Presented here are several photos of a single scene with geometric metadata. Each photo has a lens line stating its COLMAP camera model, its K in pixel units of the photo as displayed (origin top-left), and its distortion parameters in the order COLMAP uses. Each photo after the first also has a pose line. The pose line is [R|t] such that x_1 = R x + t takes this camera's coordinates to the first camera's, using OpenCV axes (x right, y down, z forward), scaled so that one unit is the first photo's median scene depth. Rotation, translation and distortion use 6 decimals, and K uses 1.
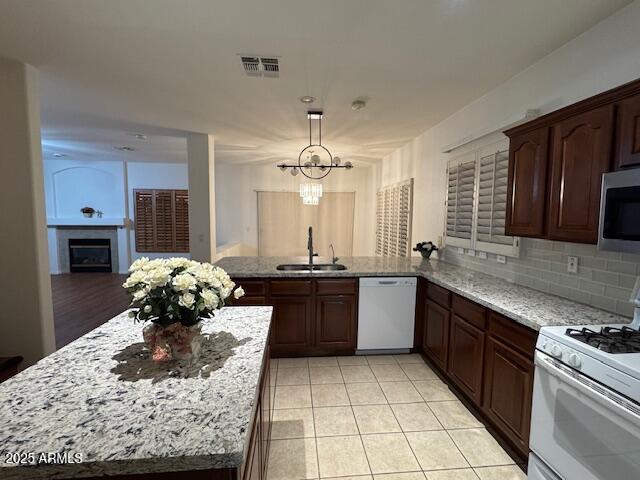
lens RADIAL K [[288.9, 0, 320.0], [0, 288.9, 240.1], [0, 0, 1]] dist [-0.005297, 0.002460]
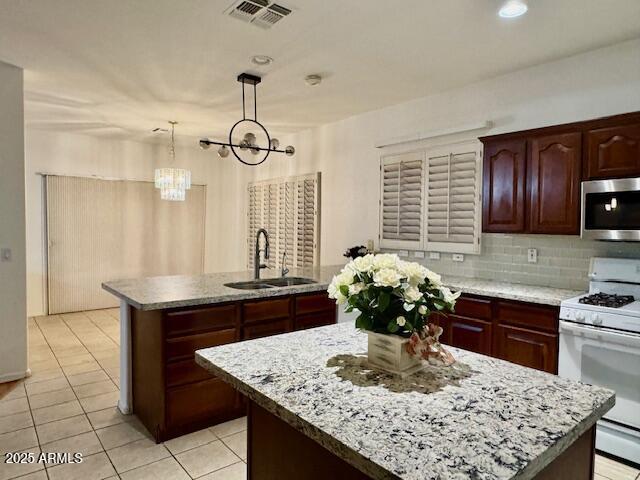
lens RADIAL K [[410.1, 0, 318.9], [0, 410.1, 238.1], [0, 0, 1]] dist [-0.008343, 0.003970]
pose [[0.826598, -0.018999, 0.562472, -0.493710], [0.044381, 0.998518, -0.031494, 0.016957], [-0.561040, 0.050996, 0.826217, 0.051119]]
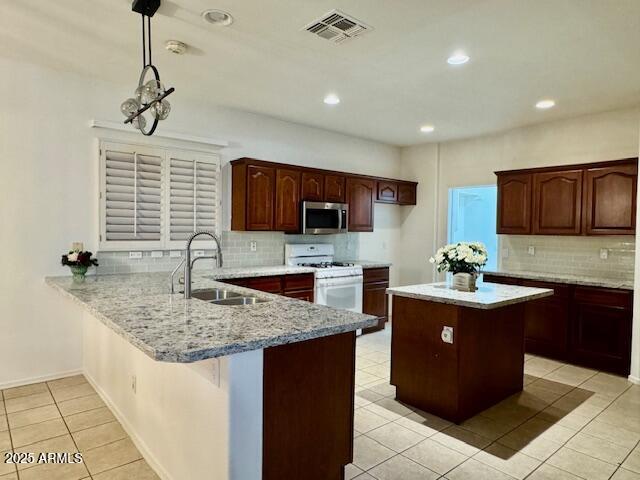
lens RADIAL K [[410.1, 0, 317.3], [0, 410.1, 243.2], [0, 0, 1]] dist [-0.008343, 0.003970]
pose [[-0.581851, -0.046310, 0.811976, -0.806482], [0.048685, 0.994604, 0.091613, -0.084012], [-0.811837, 0.092836, -0.576456, 1.268933]]
